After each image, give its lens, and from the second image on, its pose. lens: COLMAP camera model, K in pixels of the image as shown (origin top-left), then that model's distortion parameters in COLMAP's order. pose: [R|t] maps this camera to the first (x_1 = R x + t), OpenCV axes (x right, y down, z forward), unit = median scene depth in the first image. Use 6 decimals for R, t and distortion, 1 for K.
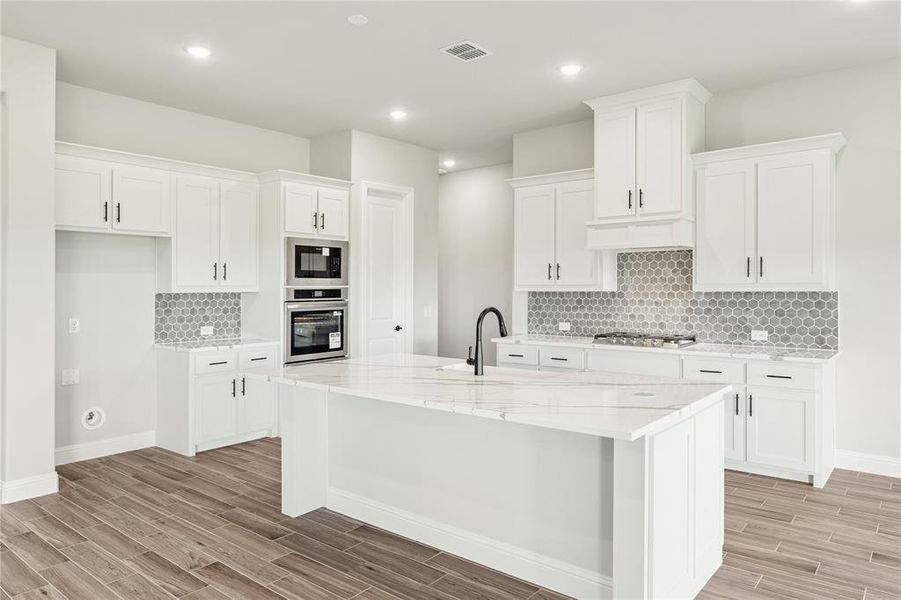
lens RADIAL K [[603.0, 0, 450.3], [0, 603.0, 286.5], [0, 0, 1]] dist [0.002274, 0.002514]
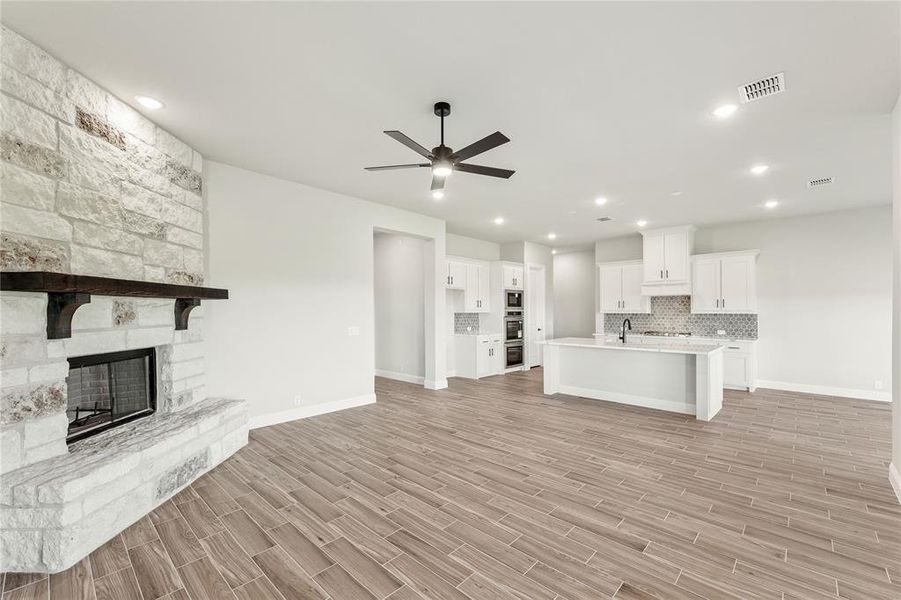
lens RADIAL K [[383.0, 0, 440.9], [0, 383.0, 304.9], [0, 0, 1]] dist [0.004892, 0.000939]
pose [[0.997183, 0.005021, -0.074834, -0.436083], [-0.006014, 0.999897, -0.013048, -0.000069], [0.074761, 0.013461, 0.997111, -0.541094]]
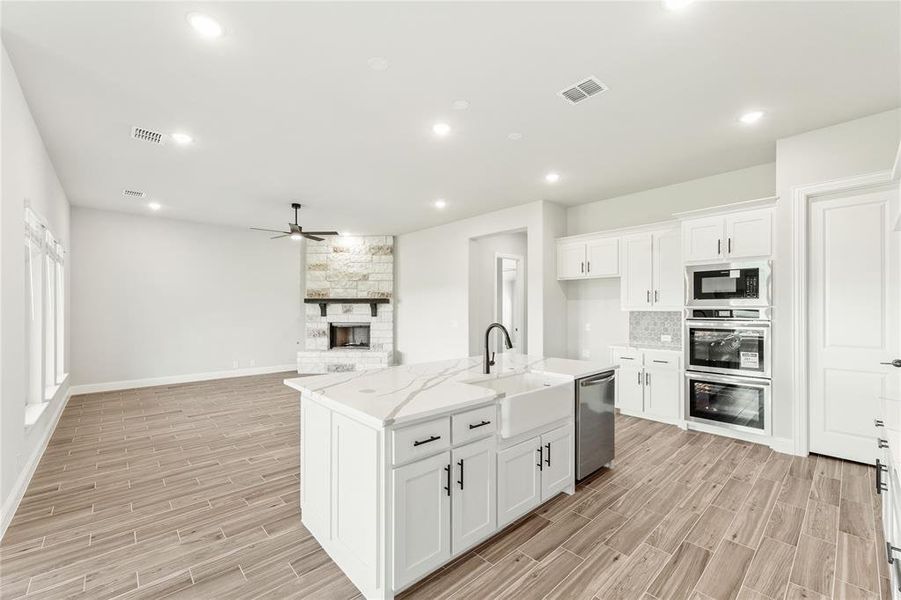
lens RADIAL K [[365.1, 0, 451.3], [0, 365.1, 303.5], [0, 0, 1]] dist [-0.002592, 0.000719]
pose [[-0.139118, -0.012653, -0.990195, 0.557436], [0.000291, 0.999918, -0.012818, 0.002596], [0.990276, -0.002071, -0.139103, 0.675226]]
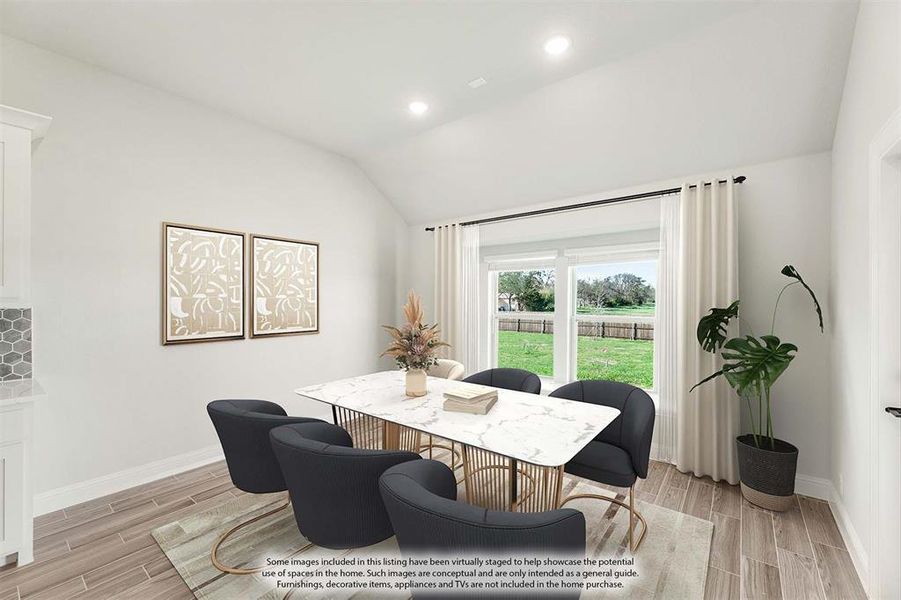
lens RADIAL K [[365.1, 0, 454.5], [0, 365.1, 301.3], [0, 0, 1]] dist [-0.002592, 0.000719]
pose [[-0.035110, -0.006939, 0.999359, 0.102708], [-0.001751, 0.999975, 0.006882, -0.004685], [-0.999382, -0.001509, -0.035122, 0.376189]]
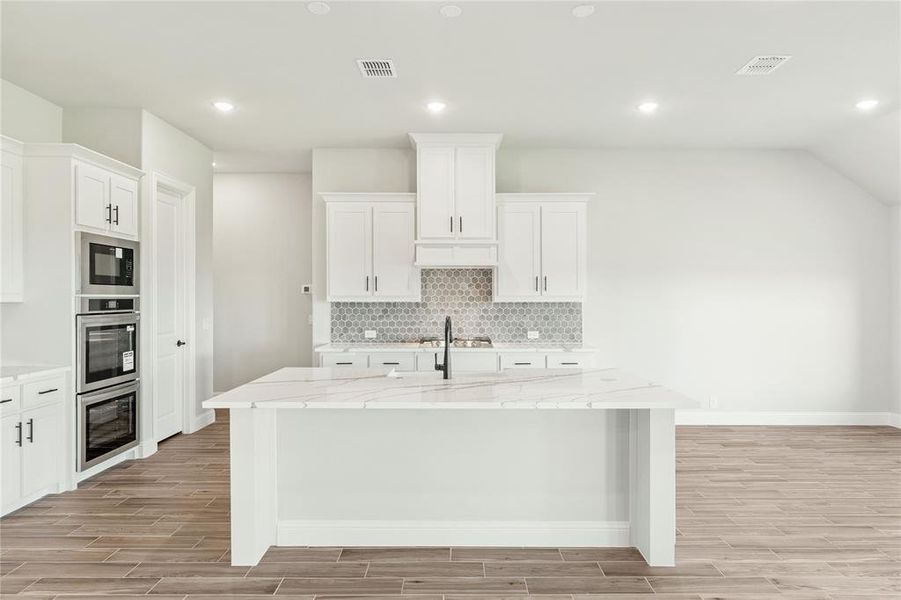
lens RADIAL K [[554.5, 0, 454.1], [0, 554.5, 298.0], [0, 0, 1]] dist [0.004408, 0.001926]
pose [[0.772251, 0.005650, 0.635292, -0.377547], [-0.005579, 0.999982, -0.002111, 0.002641], [-0.635293, -0.001914, 0.772269, 0.147968]]
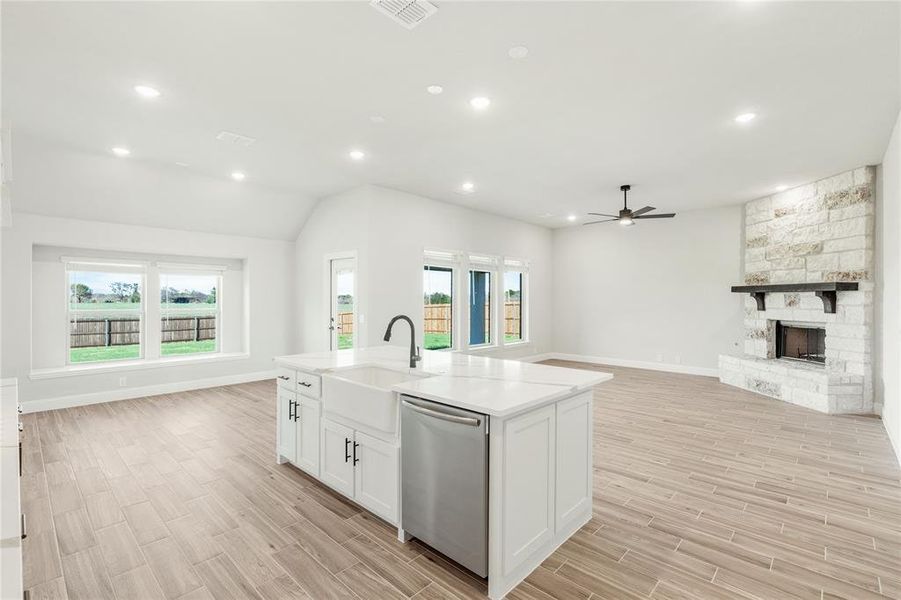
lens RADIAL K [[406.1, 0, 457.0], [0, 406.1, 296.5], [0, 0, 1]] dist [0.000013, 0.000678]
pose [[-0.998882, -0.000028, 0.047278, -0.057532], [-0.000289, 0.999985, -0.005502, 0.001676], [-0.047277, -0.005509, -0.998867, 1.209648]]
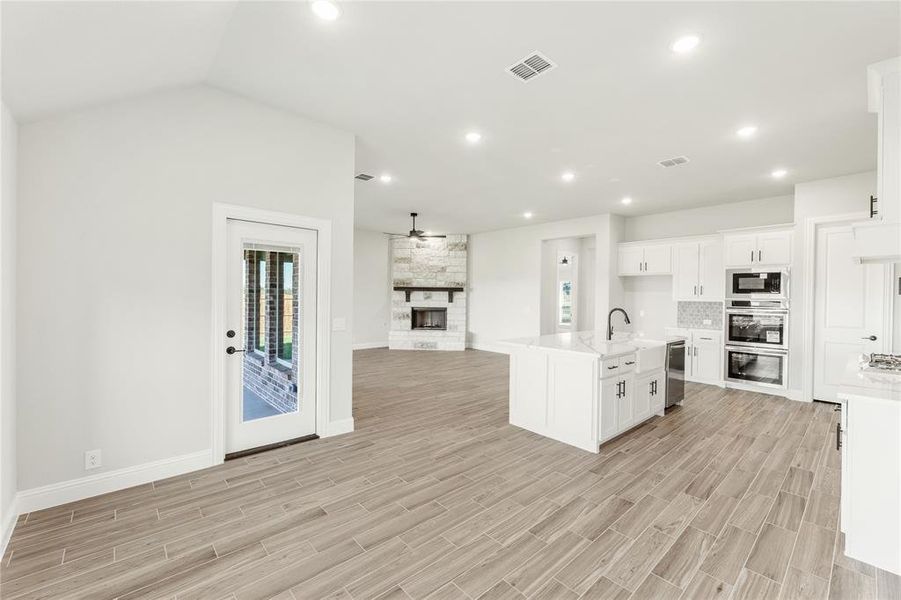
lens RADIAL K [[365.1, 0, 457.4], [0, 365.1, 293.5], [0, 0, 1]] dist [-0.002592, 0.000719]
pose [[-0.144708, -0.005393, -0.989460, 0.900351], [-0.013108, 0.999908, -0.003533, -0.001350], [0.989388, 0.012459, -0.144765, 0.430560]]
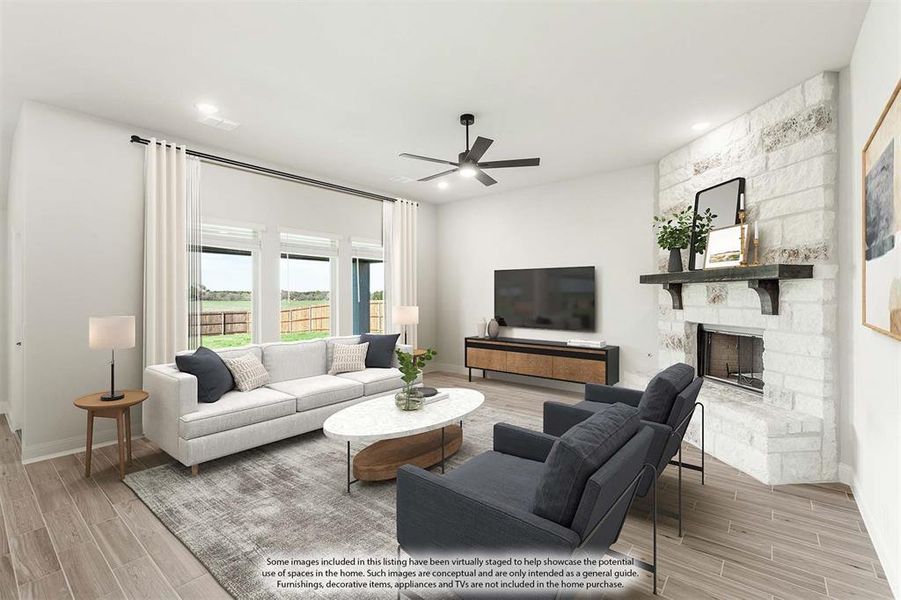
lens RADIAL K [[406.1, 0, 454.4], [0, 406.1, 291.9], [0, 0, 1]] dist [0.000013, 0.000678]
pose [[-0.999278, 0.007361, -0.037262, -0.427941], [0.007546, 0.999960, -0.004829, 0.000865], [0.037225, -0.005107, -0.999294, 0.763269]]
